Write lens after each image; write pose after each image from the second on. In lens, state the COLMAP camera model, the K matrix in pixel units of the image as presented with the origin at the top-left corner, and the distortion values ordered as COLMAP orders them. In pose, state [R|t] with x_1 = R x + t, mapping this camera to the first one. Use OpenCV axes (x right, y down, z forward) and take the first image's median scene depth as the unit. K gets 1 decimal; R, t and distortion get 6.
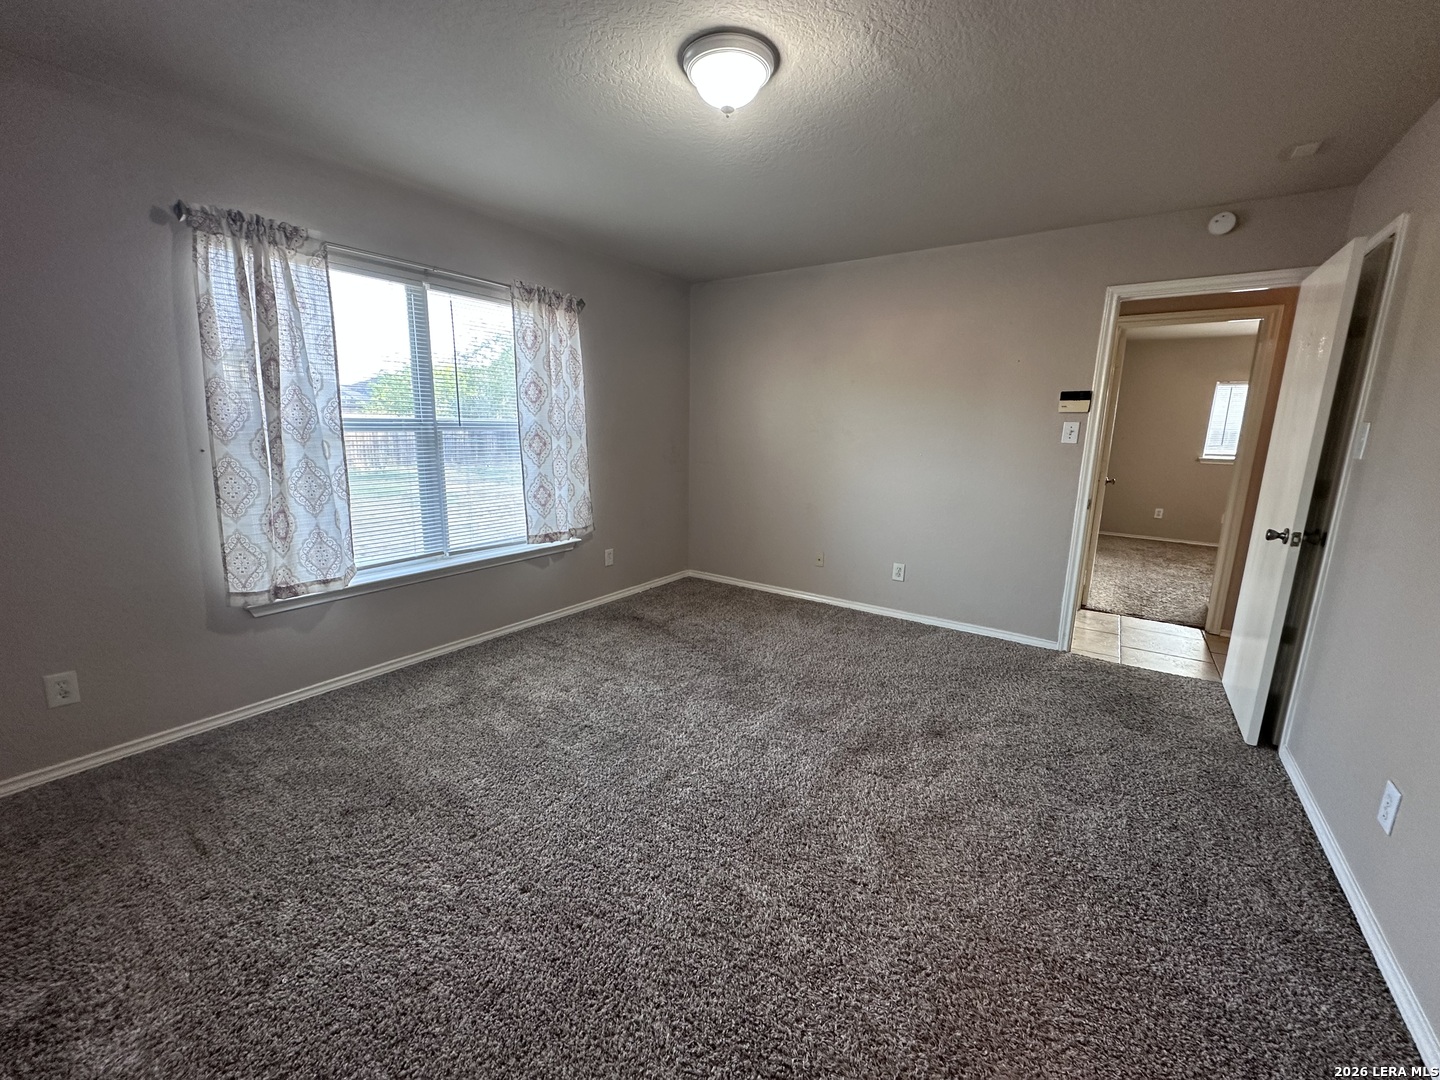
lens RADIAL K [[574.0, 0, 715.1], [0, 574.0, 544.6], [0, 0, 1]] dist [-0.001870, 0.000492]
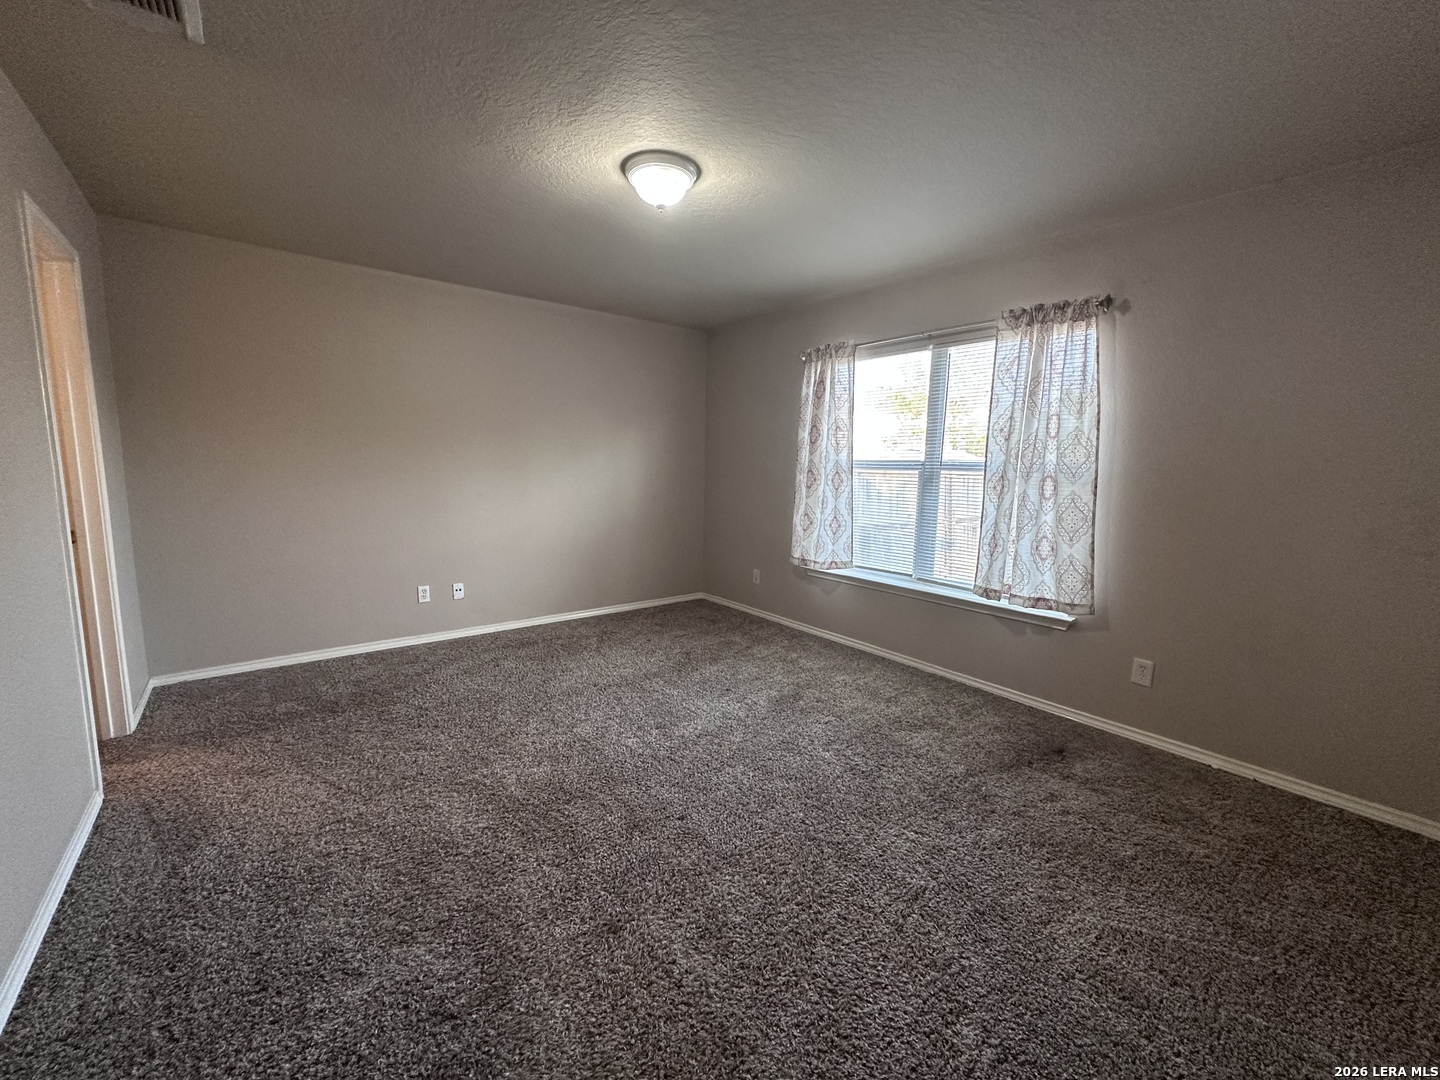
lens RADIAL K [[574.0, 0, 713.4], [0, 574.0, 541.1], [0, 0, 1]] dist [-0.001870, 0.000492]
pose [[-0.285122, 0.111131, -0.952027, 0.707559], [-0.215220, 0.960470, 0.176572, -0.166043], [0.934016, 0.255240, -0.249934, 0.886629]]
